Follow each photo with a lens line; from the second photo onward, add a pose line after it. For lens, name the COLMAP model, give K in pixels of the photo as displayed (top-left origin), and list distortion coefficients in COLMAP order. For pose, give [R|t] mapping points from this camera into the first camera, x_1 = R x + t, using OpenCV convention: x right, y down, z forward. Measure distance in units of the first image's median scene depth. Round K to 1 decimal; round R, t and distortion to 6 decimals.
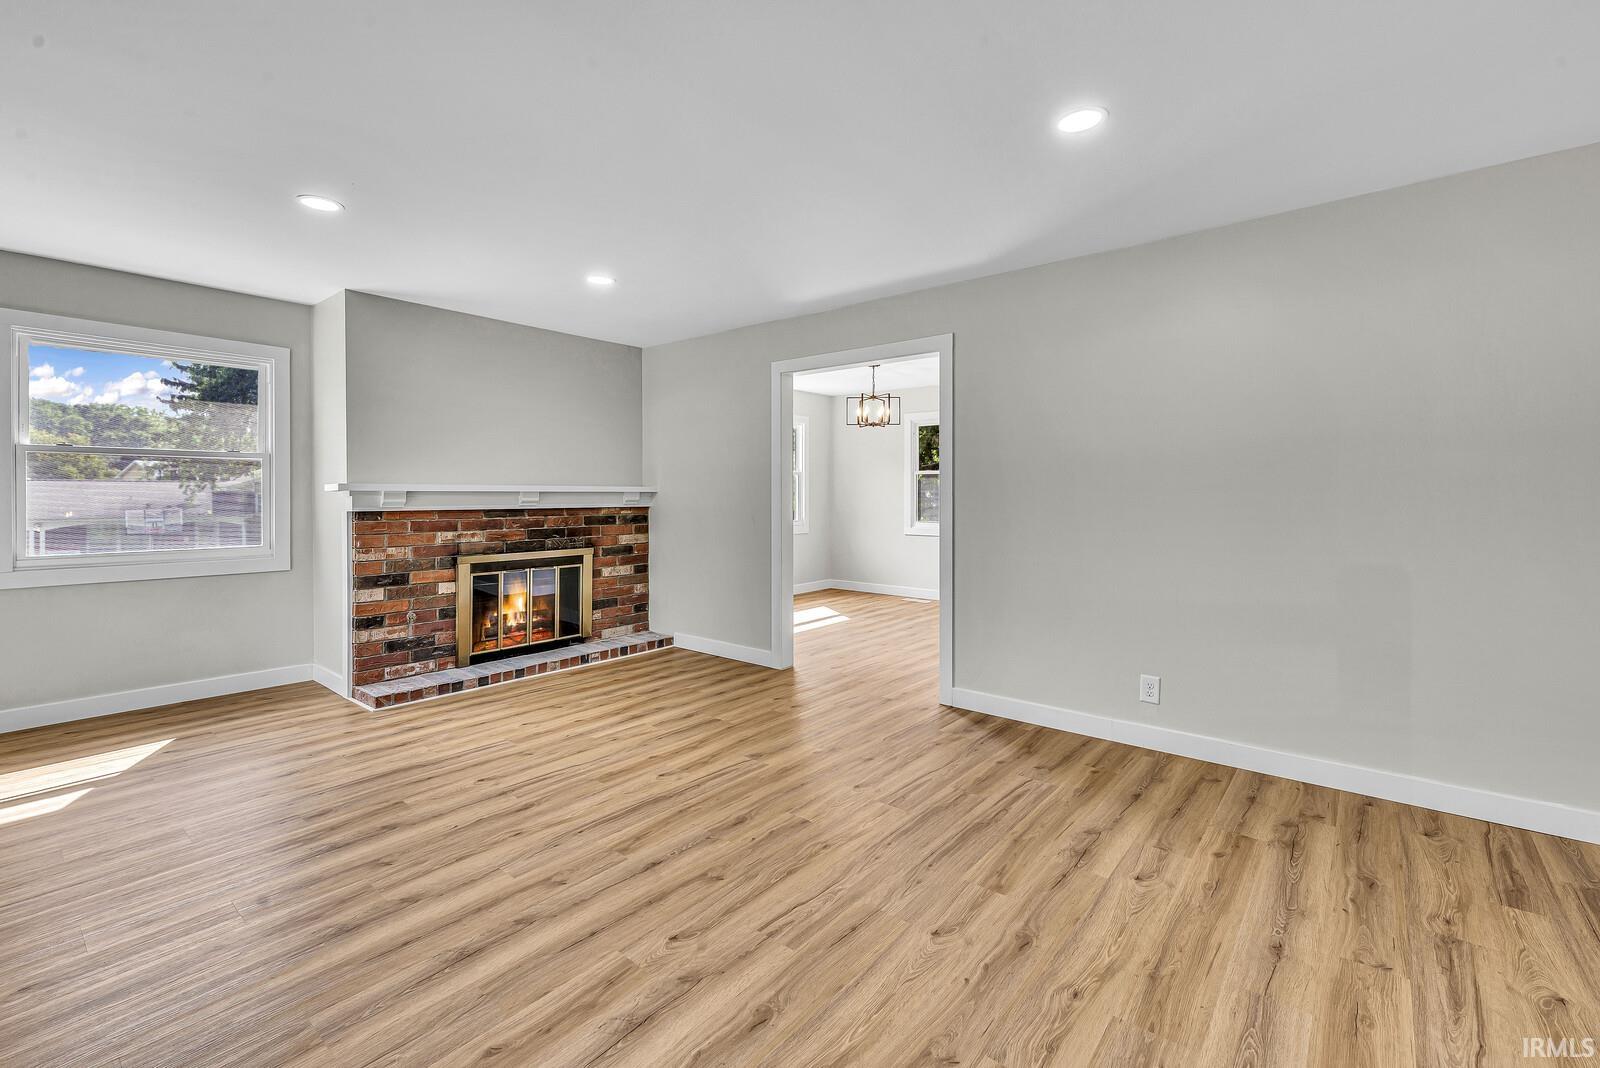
lens RADIAL K [[720.8, 0, 791.5], [0, 720.8, 496.0], [0, 0, 1]] dist [-0.001006, -0.000658]
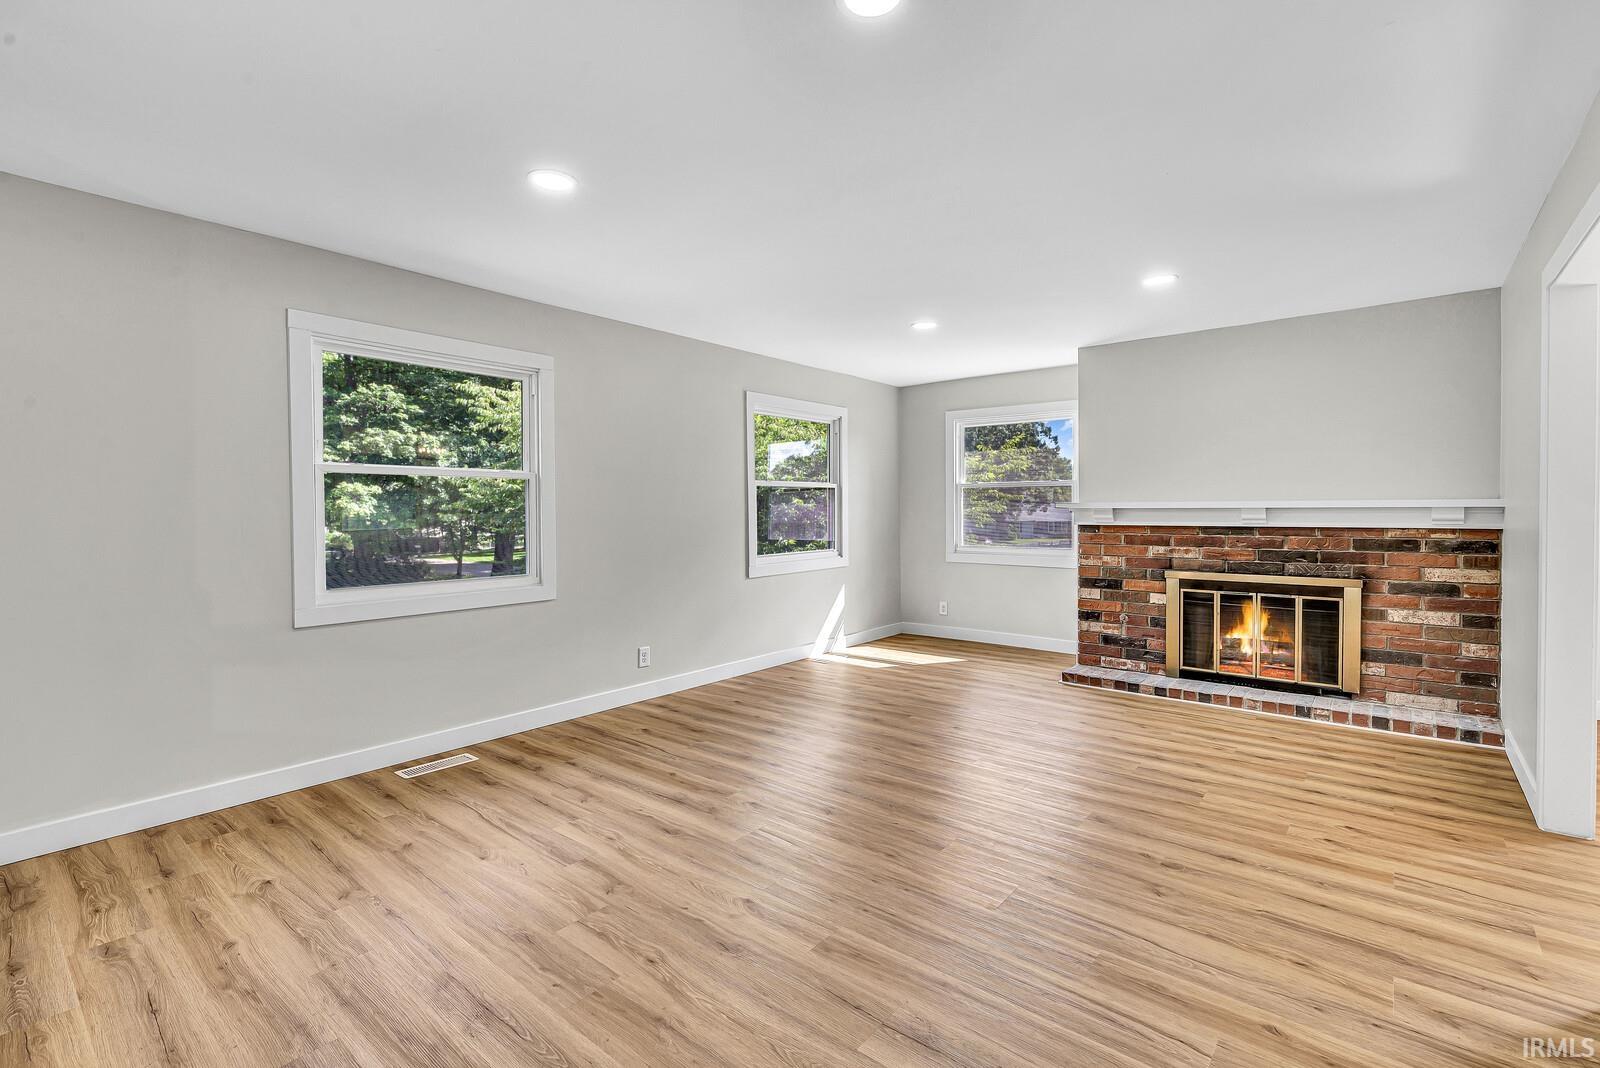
lens RADIAL K [[688.4, 0, 786.9], [0, 688.4, 521.0], [0, 0, 1]] dist [0.000859, -0.000087]
pose [[-0.001835, 0.014804, -0.999889, 0.562890], [0.000049, 0.999890, 0.014804, -0.002683], [0.999998, -0.000022, -0.001835, 0.469573]]
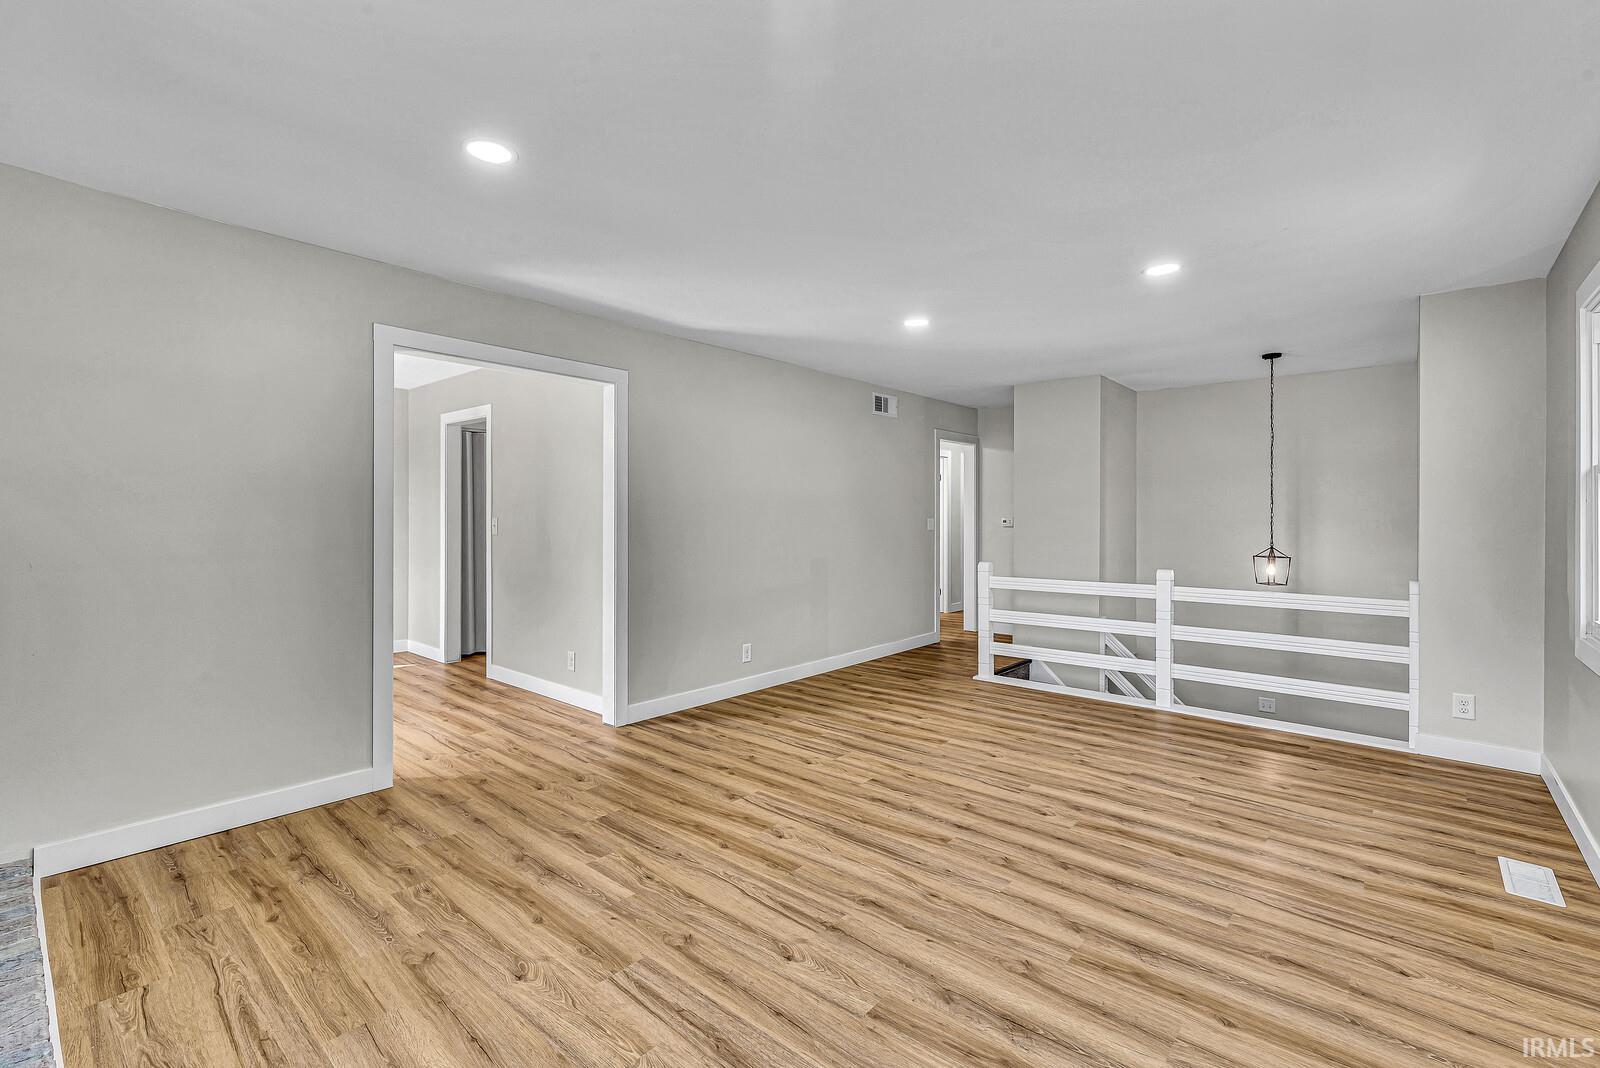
lens RADIAL K [[688.4, 0, 786.9], [0, 688.4, 521.0], [0, 0, 1]] dist [0.000859, -0.000087]
pose [[0.023233, -0.006195, 0.999711, -0.738568], [0.003509, 0.999975, 0.006116, -0.019194], [-0.999724, 0.003366, 0.023254, 0.668754]]
